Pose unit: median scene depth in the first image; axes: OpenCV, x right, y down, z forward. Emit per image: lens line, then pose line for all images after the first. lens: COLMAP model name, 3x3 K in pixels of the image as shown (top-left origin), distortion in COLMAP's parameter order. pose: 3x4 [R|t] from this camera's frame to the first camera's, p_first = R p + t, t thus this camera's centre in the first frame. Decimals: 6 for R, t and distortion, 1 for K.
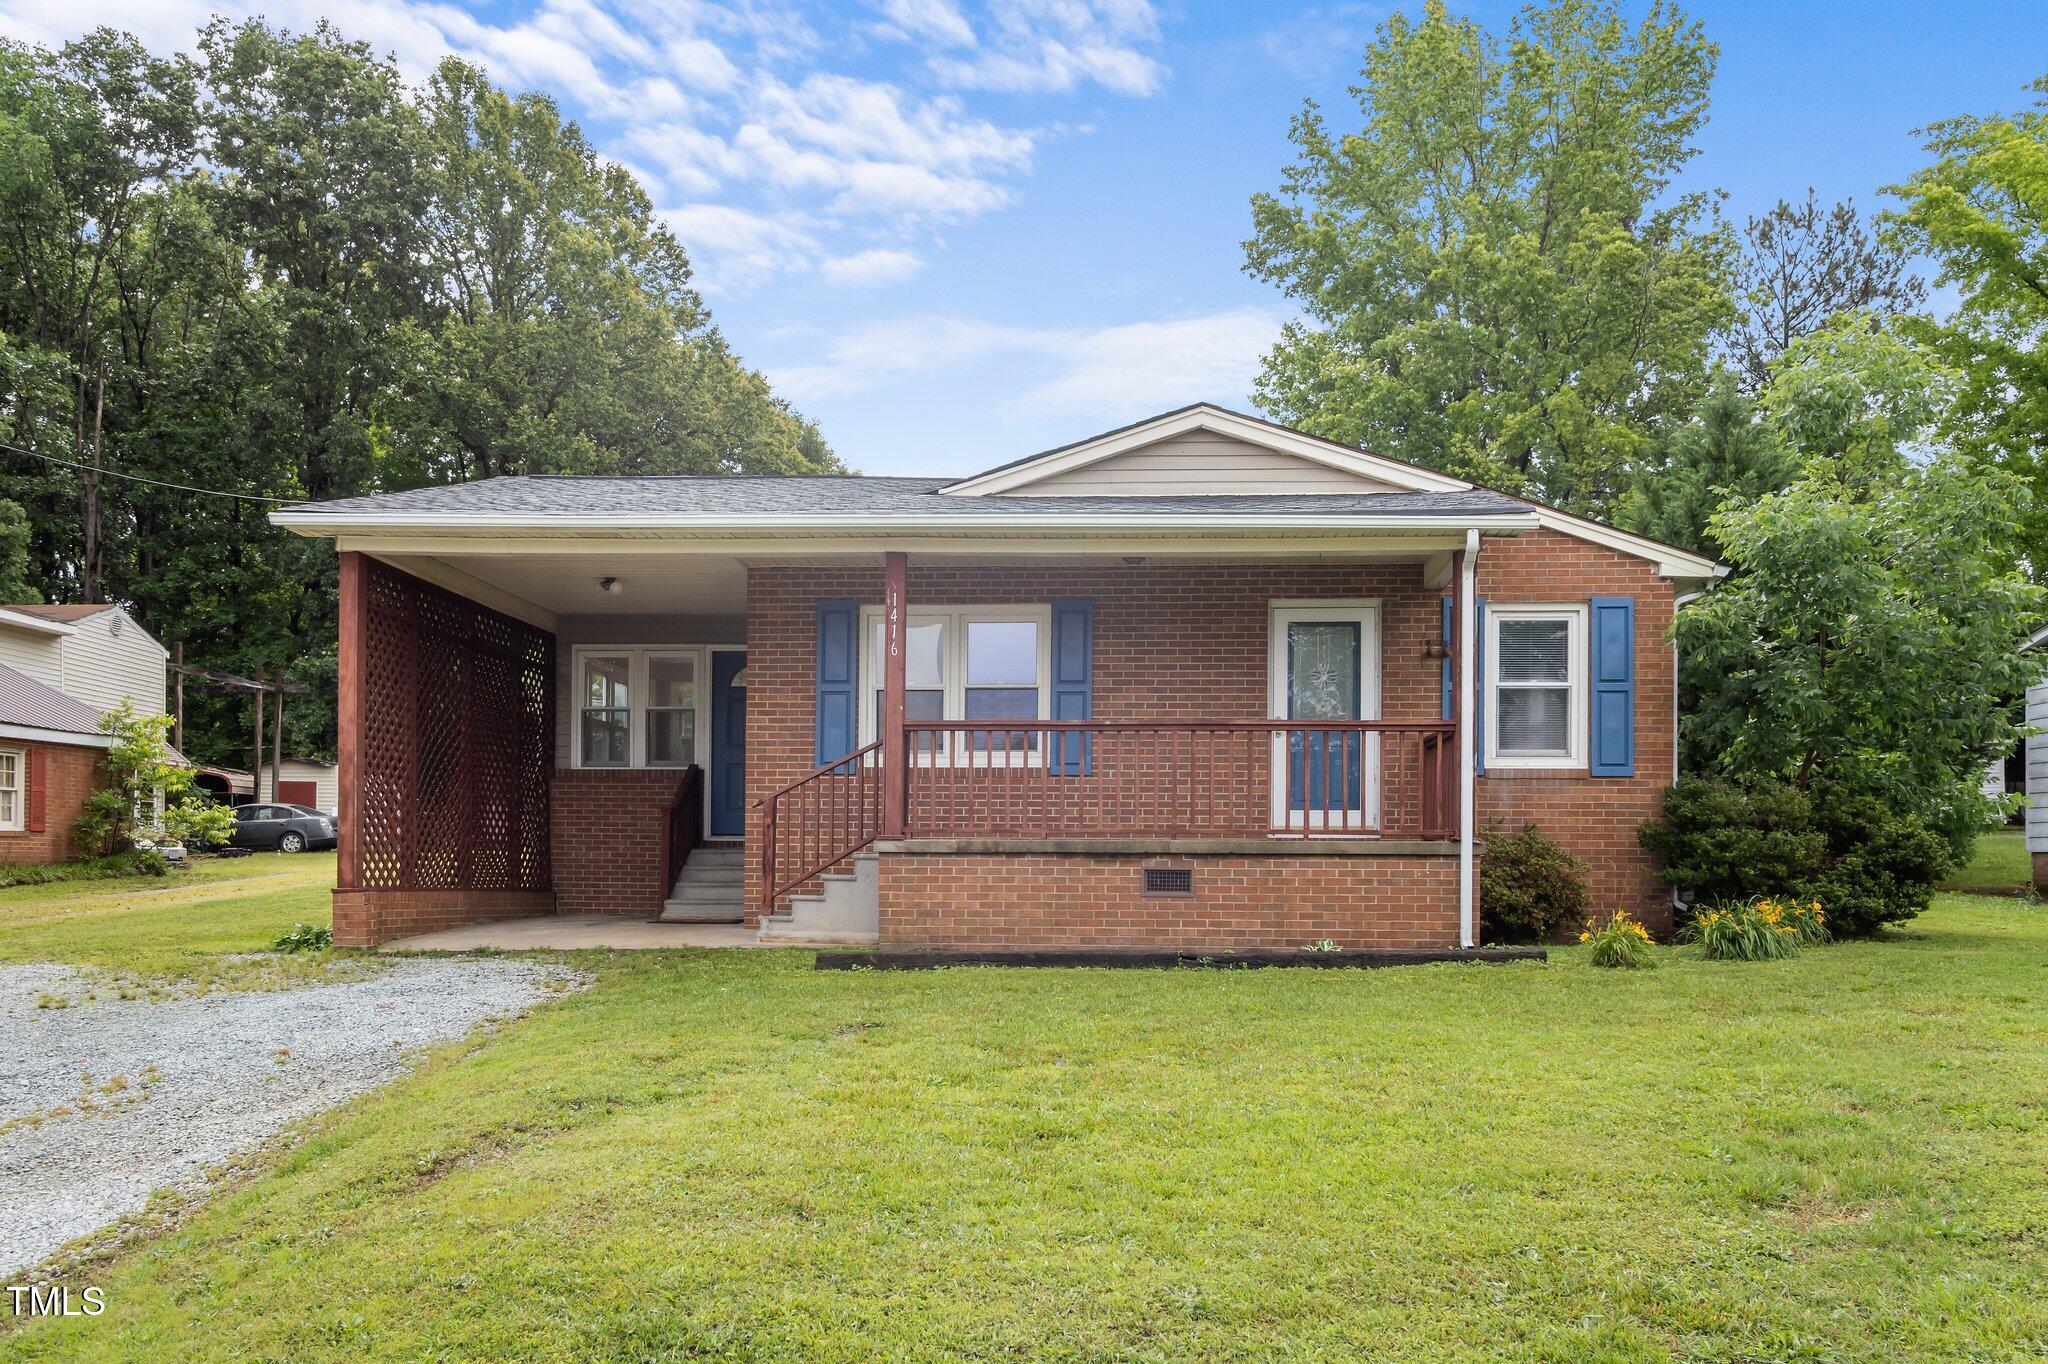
lens RADIAL K [[1670.1, 0, 1026.3], [0, 1670.1, 866.2], [0, 0, 1]] dist [-0.001196, 0.025800]
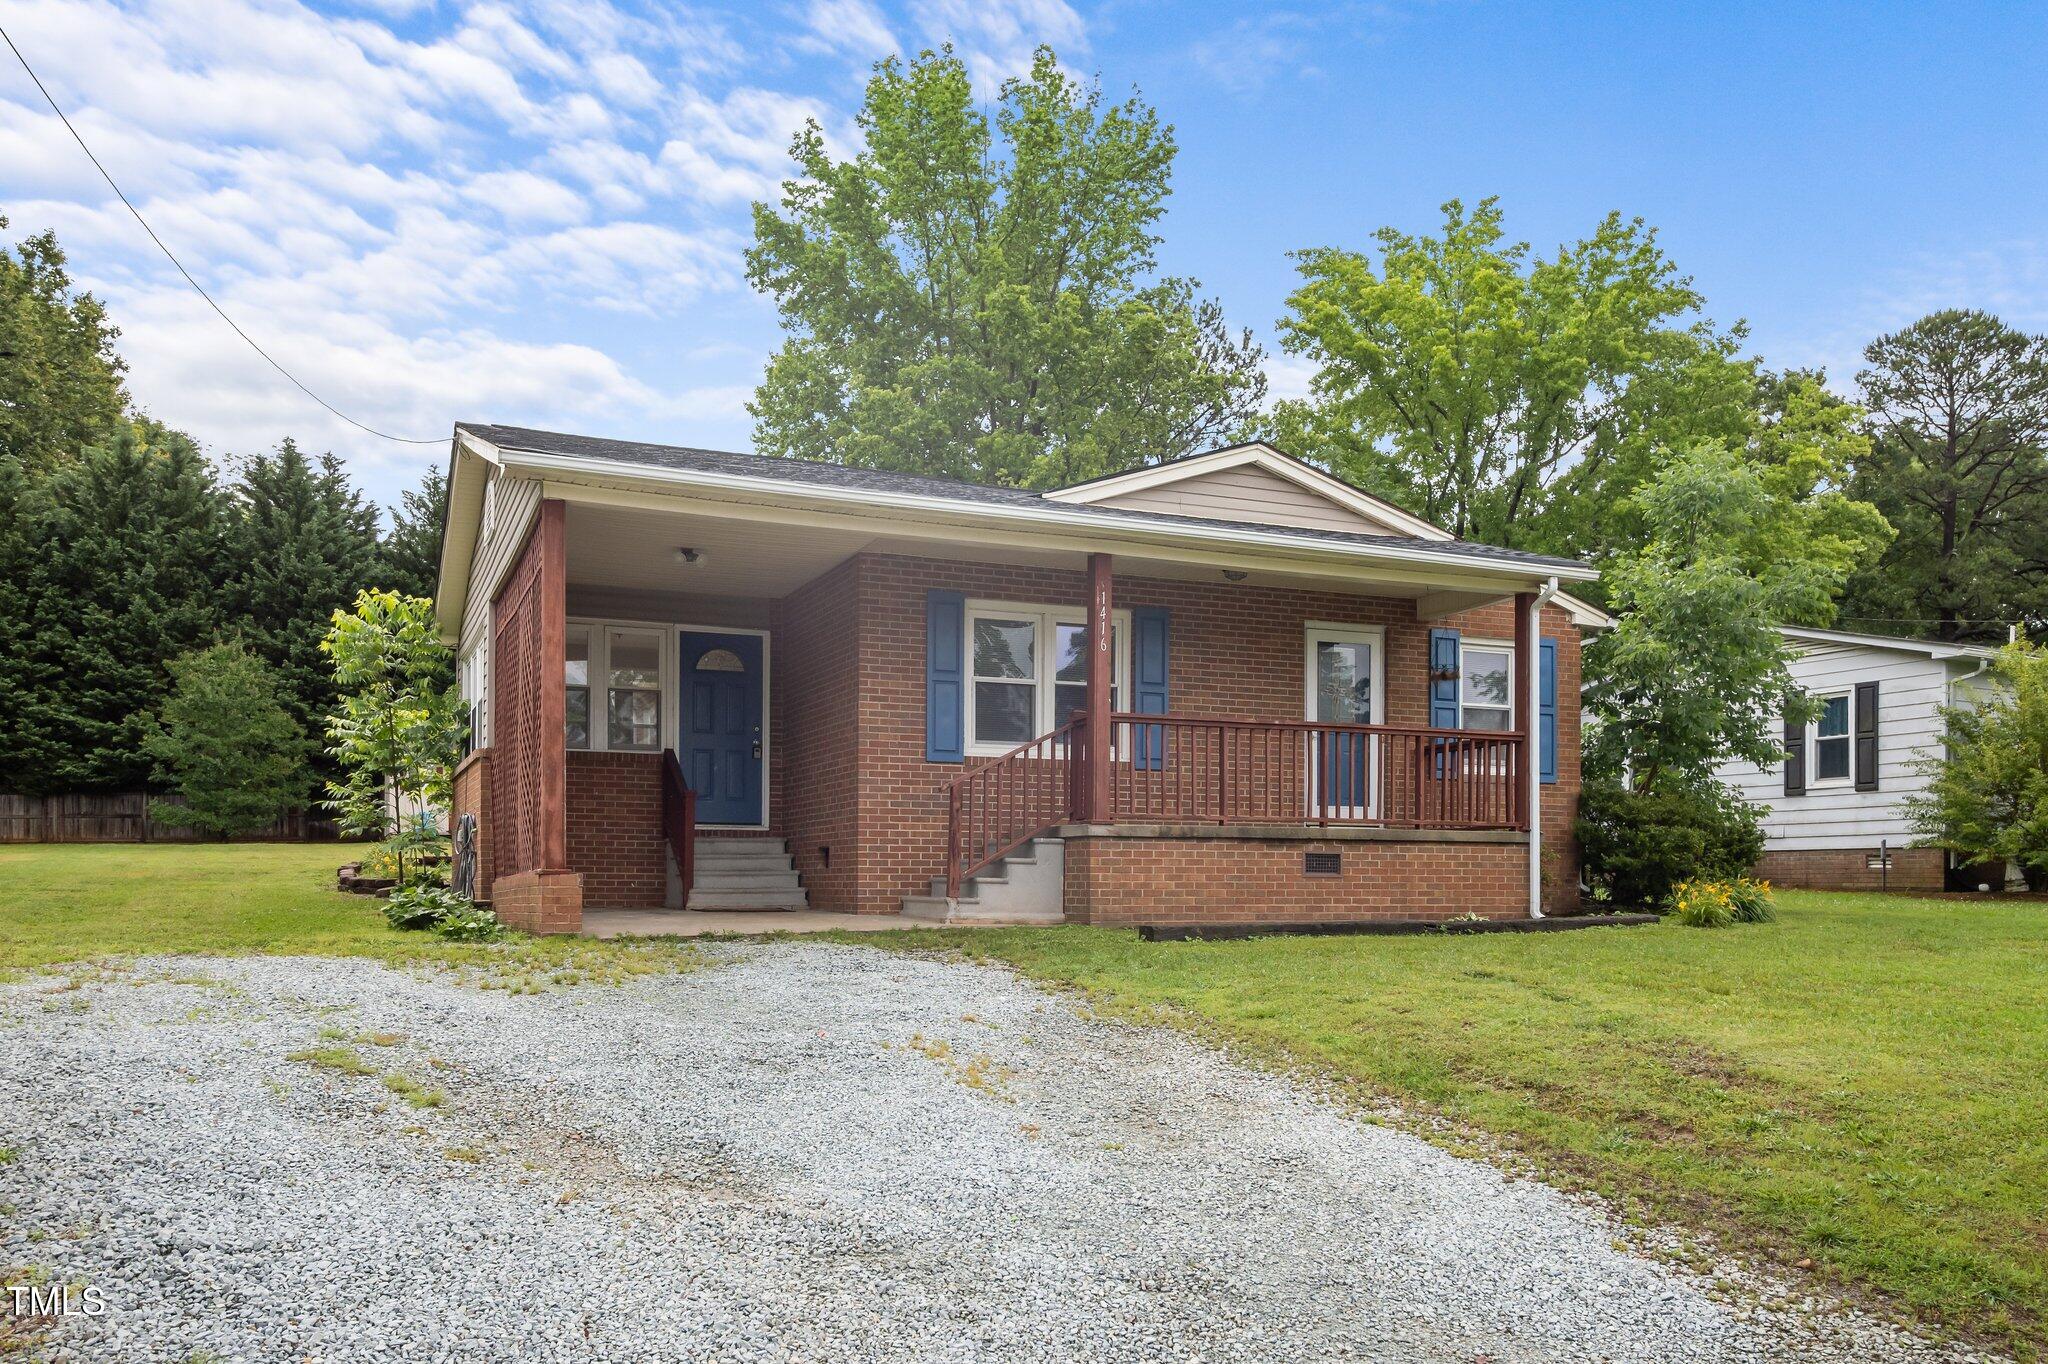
lens RADIAL K [[1667.9, 0, 1034.0], [0, 1667.9, 913.4], [0, 0, 1]] dist [0.003128, 0.010154]
pose [[0.892413, -0.010012, 0.451108, -0.537651], [0.001191, 0.999803, 0.019835, 0.017737], [-0.451218, -0.017164, 0.892249, 0.063031]]
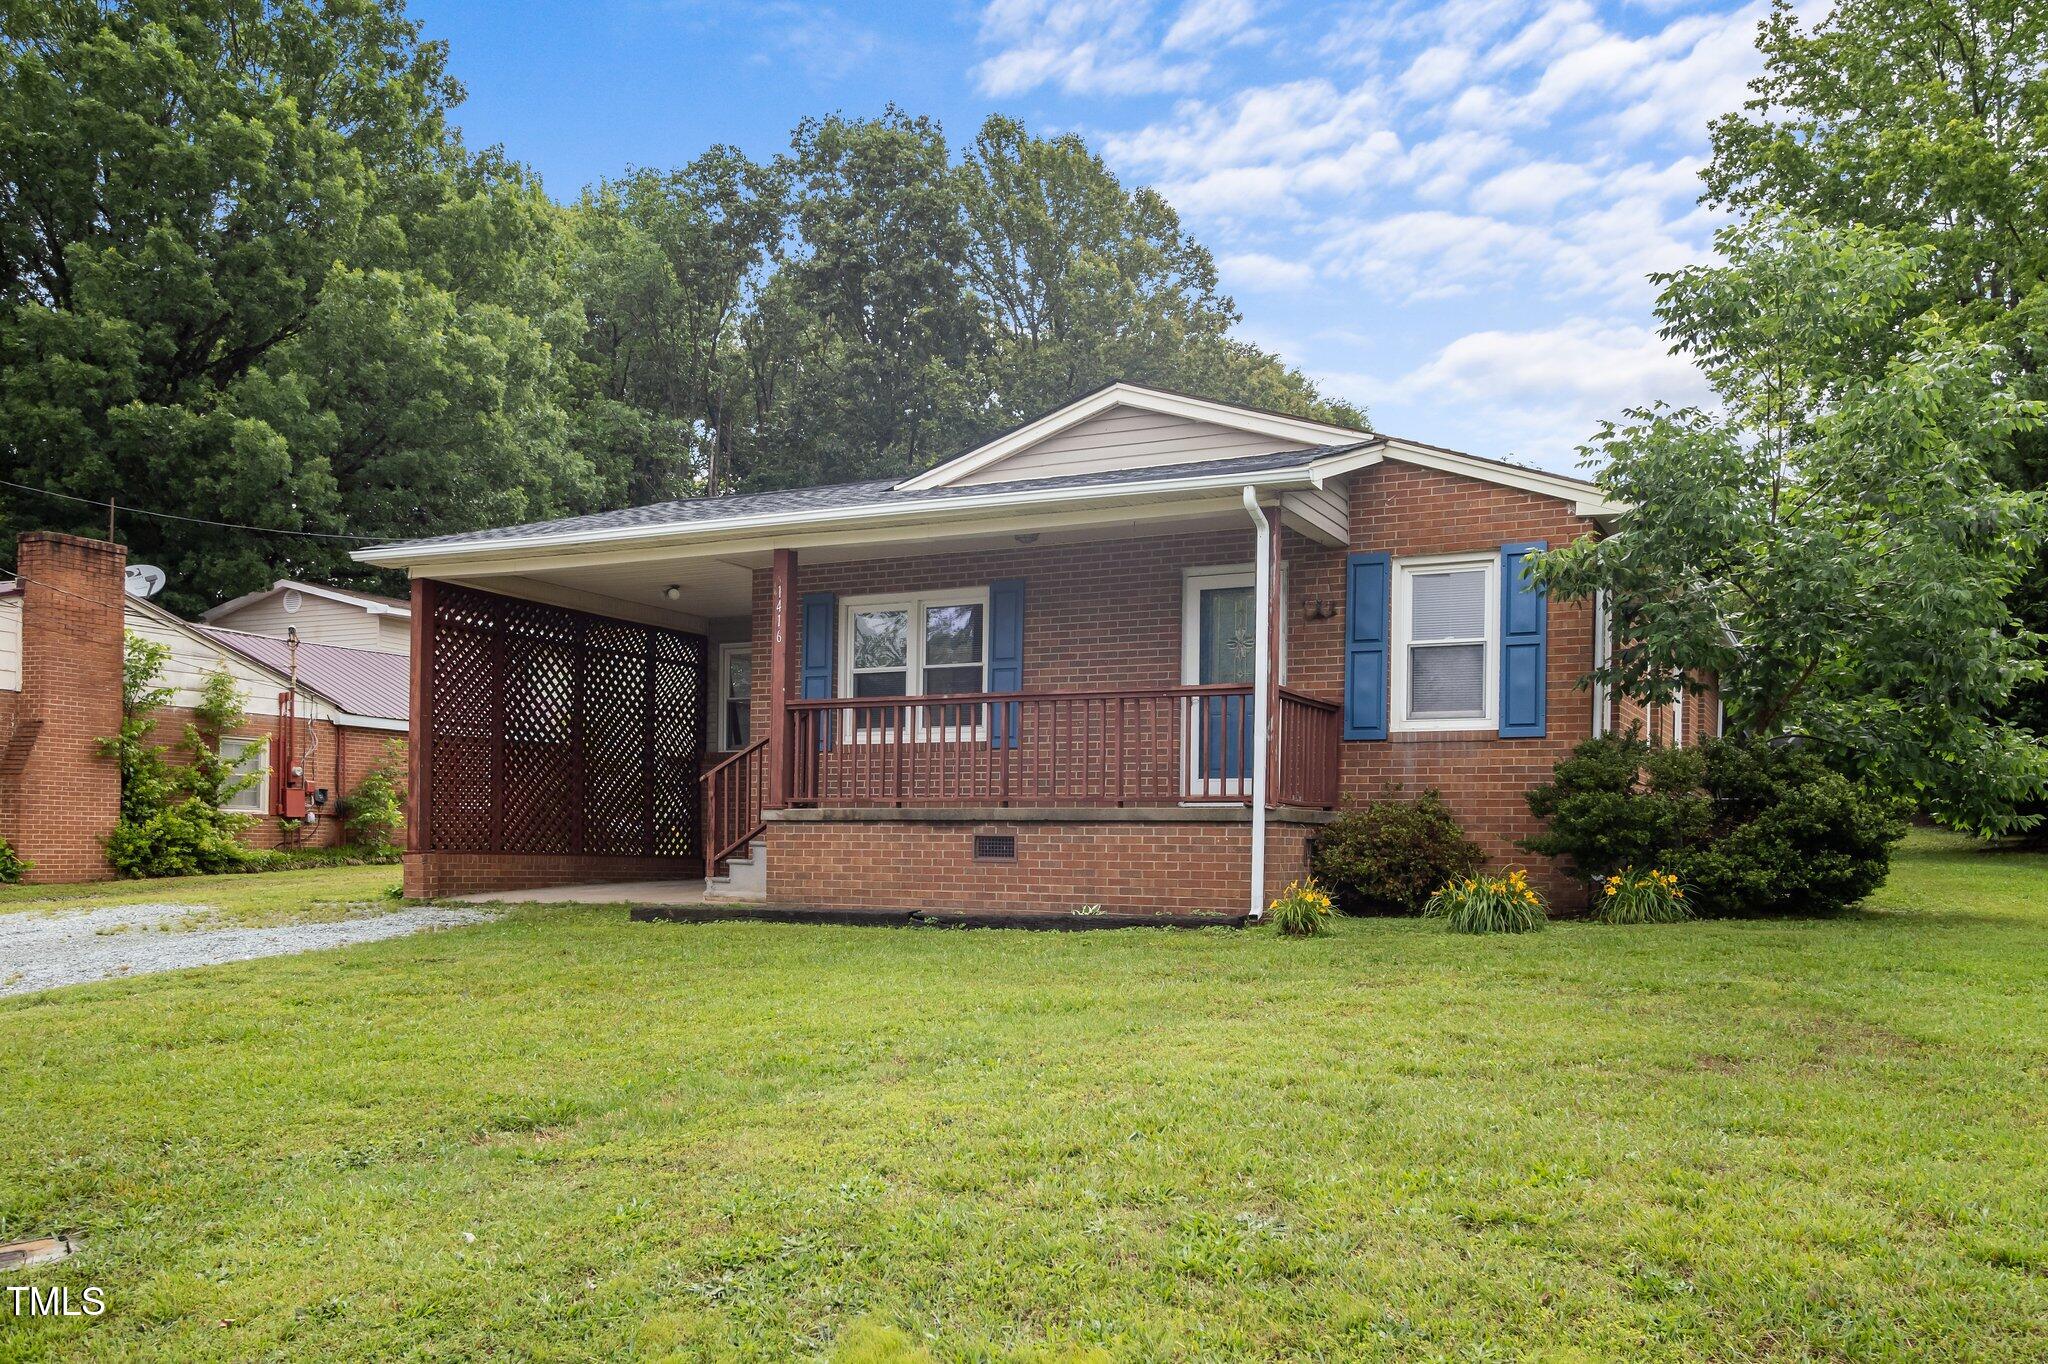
lens RADIAL K [[1622.5, 0, 1027.5], [0, 1622.5, 857.9], [0, 0, 1]] dist [-0.005571, 0.040595]
pose [[0.919971, 0.006360, -0.391935, 0.444495], [-0.004016, 0.999969, 0.006800, 0.007707], [0.391966, -0.004682, 0.919968, 0.067151]]
